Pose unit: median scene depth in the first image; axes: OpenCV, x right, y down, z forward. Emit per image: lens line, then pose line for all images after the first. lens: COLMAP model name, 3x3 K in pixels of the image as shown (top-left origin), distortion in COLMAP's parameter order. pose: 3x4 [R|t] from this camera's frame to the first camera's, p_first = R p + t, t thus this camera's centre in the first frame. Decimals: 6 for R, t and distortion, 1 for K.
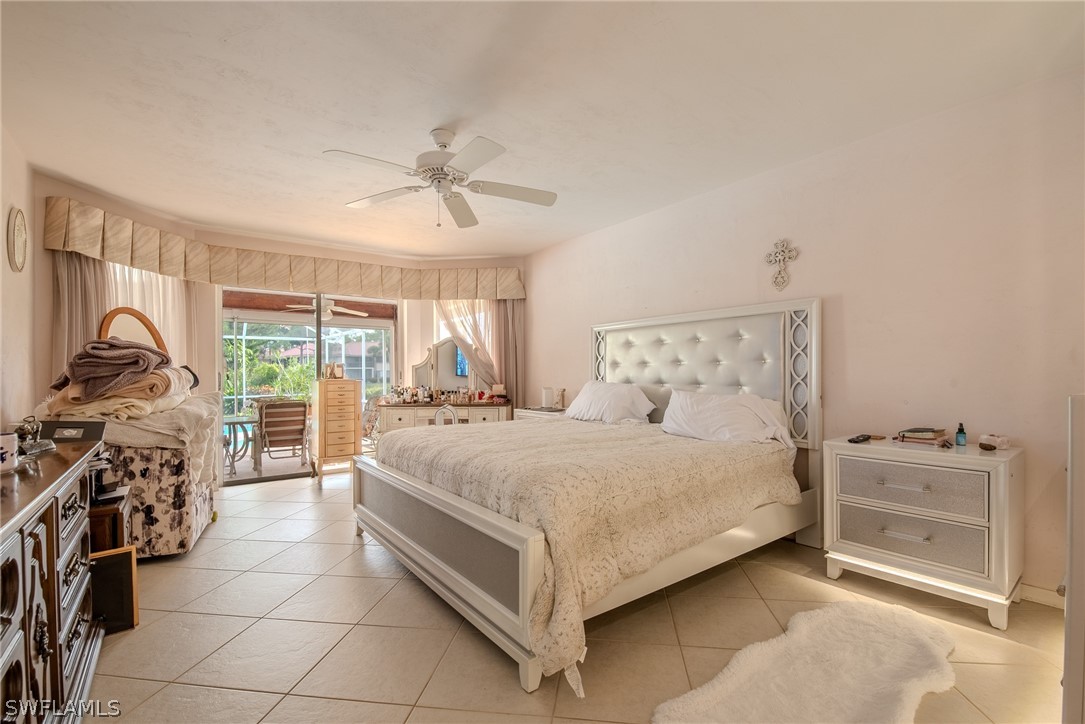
lens RADIAL K [[472.2, 0, 548.6], [0, 472.2, 371.7], [0, 0, 1]] dist [-0.000457, -0.010911]
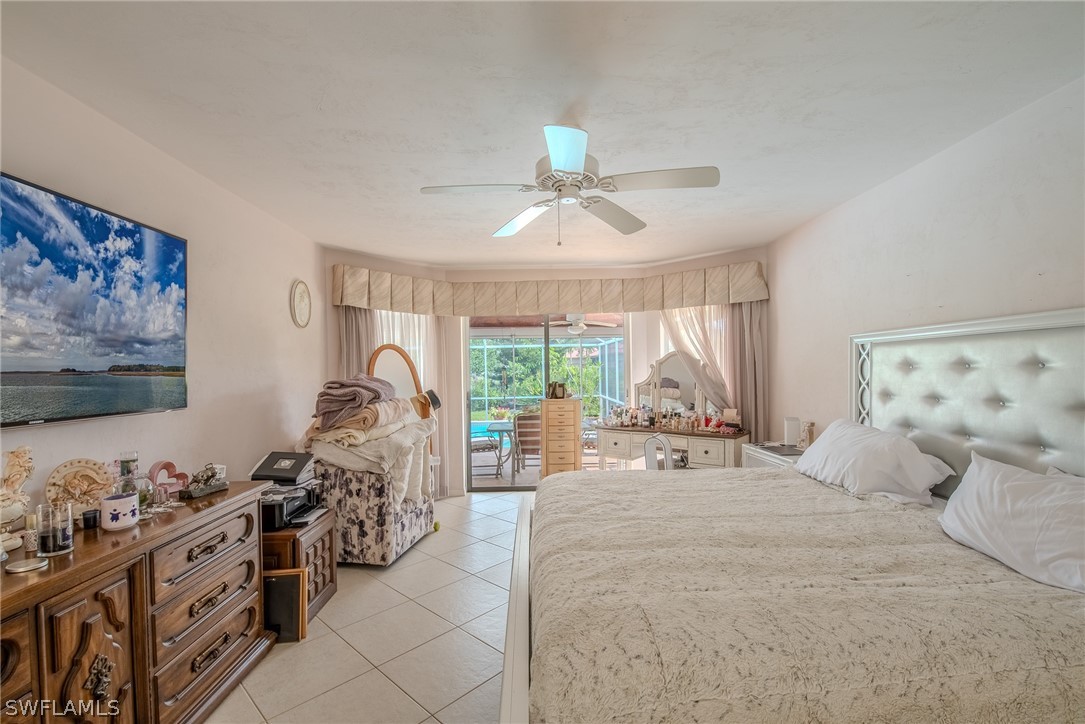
lens RADIAL K [[472.2, 0, 548.6], [0, 472.2, 371.7], [0, 0, 1]] dist [-0.000457, -0.010911]
pose [[0.809595, -0.004659, -0.586970, 0.169101], [0.012109, 0.999888, 0.008766, -0.069239], [0.586864, -0.014205, 0.809561, 0.233044]]
